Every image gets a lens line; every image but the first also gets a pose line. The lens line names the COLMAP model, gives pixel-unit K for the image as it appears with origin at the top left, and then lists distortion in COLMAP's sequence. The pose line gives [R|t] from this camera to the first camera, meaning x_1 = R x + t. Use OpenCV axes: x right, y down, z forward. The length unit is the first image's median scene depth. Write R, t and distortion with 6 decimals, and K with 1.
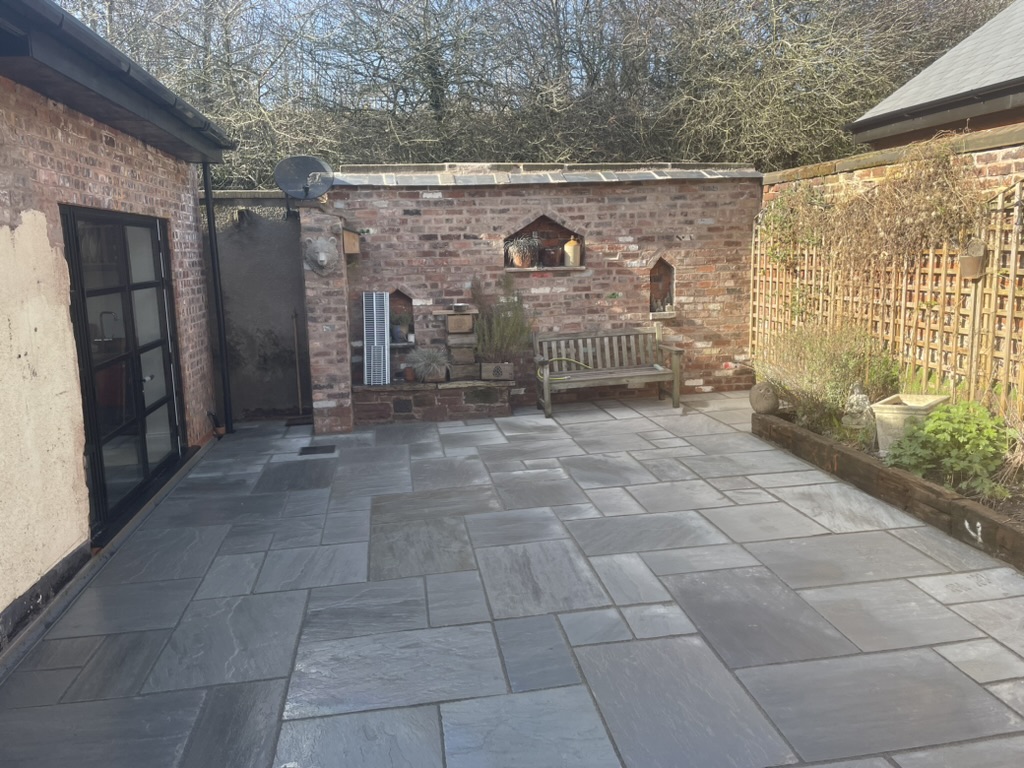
lens RADIAL K [[770.6, 0, 515.8], [0, 770.6, 380.7], [0, 0, 1]] dist [0.075509, -0.100707]
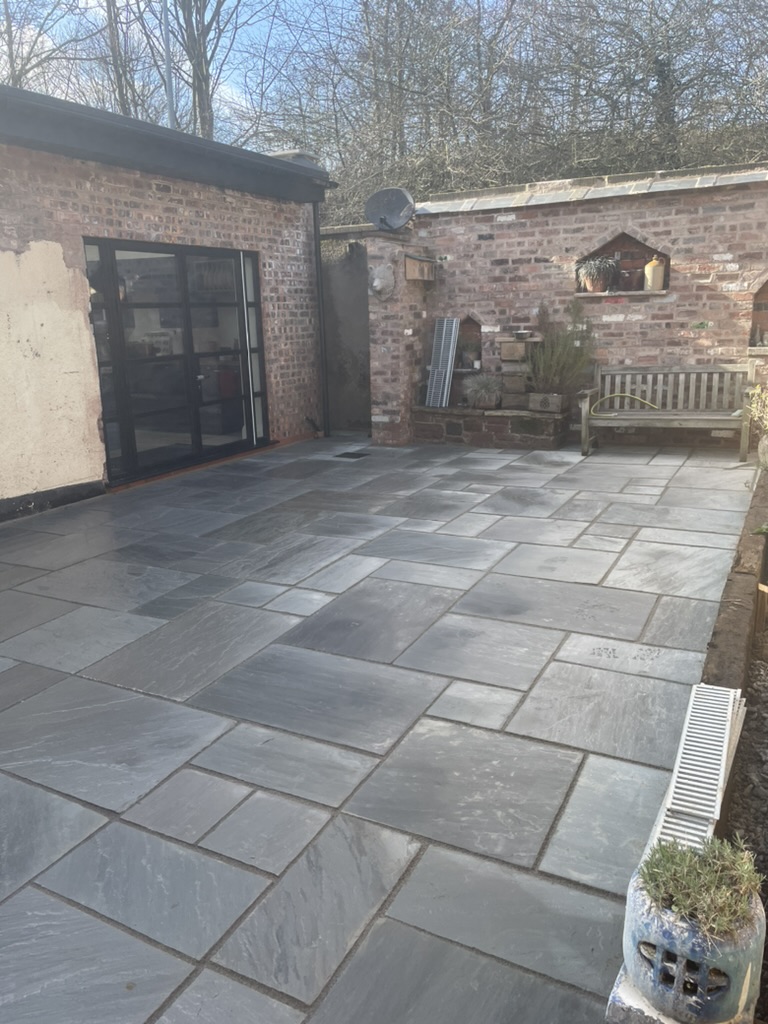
lens RADIAL K [[770.6, 0, 381.8], [0, 770.6, 508.0], [0, 0, 1]] dist [0.075509, -0.100707]
pose [[0.801451, 0.153718, -0.577968, 0.421363], [-0.094747, 0.986834, 0.131077, 0.011212], [0.590508, -0.050291, 0.805463, 0.093781]]
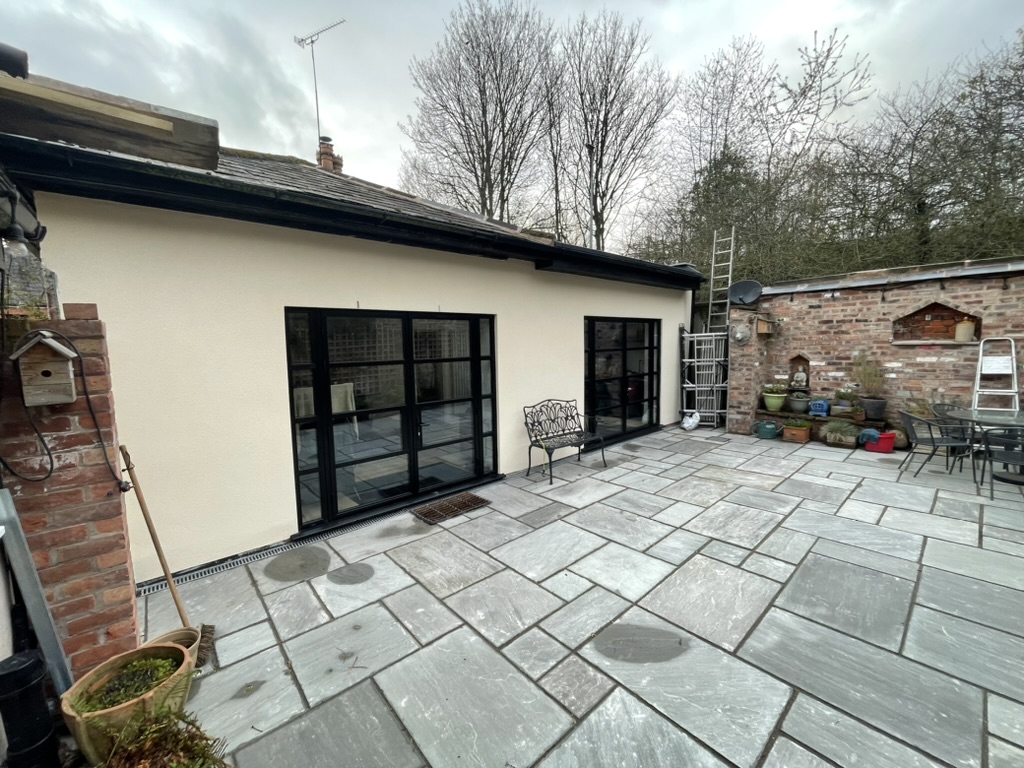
lens RADIAL K [[410.7, 0, 511.1], [0, 410.7, 382.8], [0, 0, 1]] dist [-0.002859, -0.001495]
pose [[0.533962, 0.092572, -0.840426, 0.268979], [-0.128922, 0.991279, 0.027277, -0.006446], [0.835622, 0.093785, 0.541240, 0.043885]]
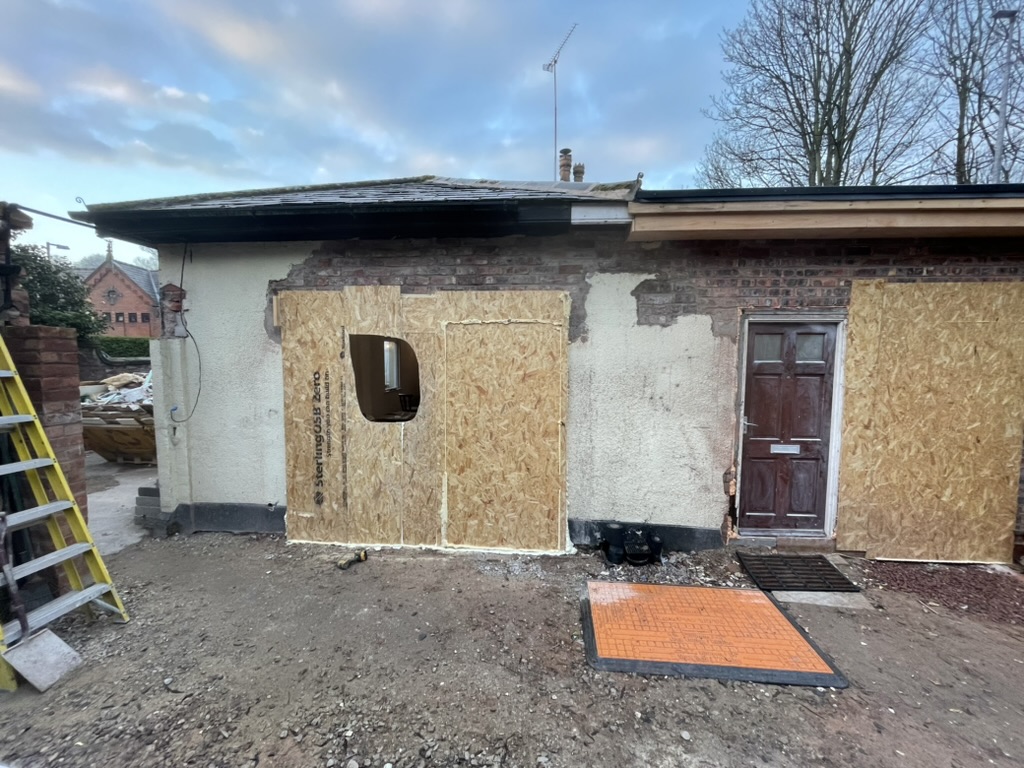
lens RADIAL K [[410.7, 0, 519.5], [0, 410.7, 382.9], [0, 0, 1]] dist [-0.002859, -0.001495]
pose [[-0.215570, 0.084496, -0.972826, 0.172046], [-0.156678, 0.980349, 0.119869, -0.065125], [0.963837, 0.178261, -0.198095, 0.445483]]
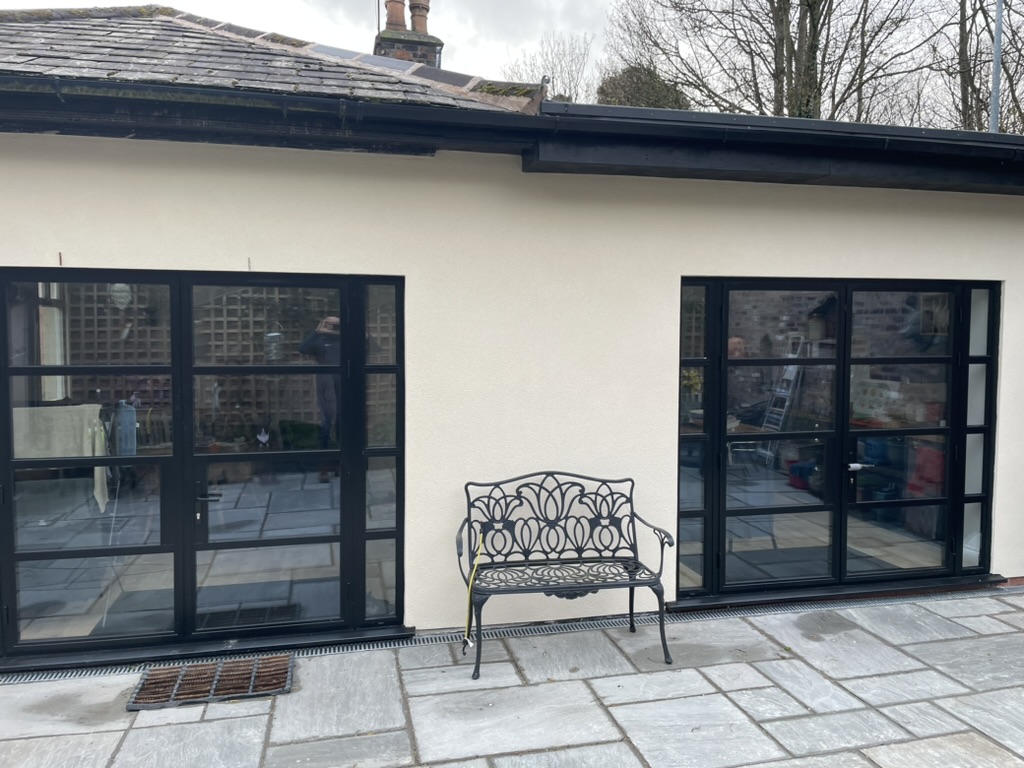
lens RADIAL K [[770.6, 0, 517.7], [0, 770.6, 372.8], [0, 0, 1]] dist [0.075509, -0.100707]
pose [[0.070291, 0.079768, -0.994332, 0.269794], [-0.169497, 0.983258, 0.066898, -0.075215], [0.983021, 0.163834, 0.082634, 0.413634]]
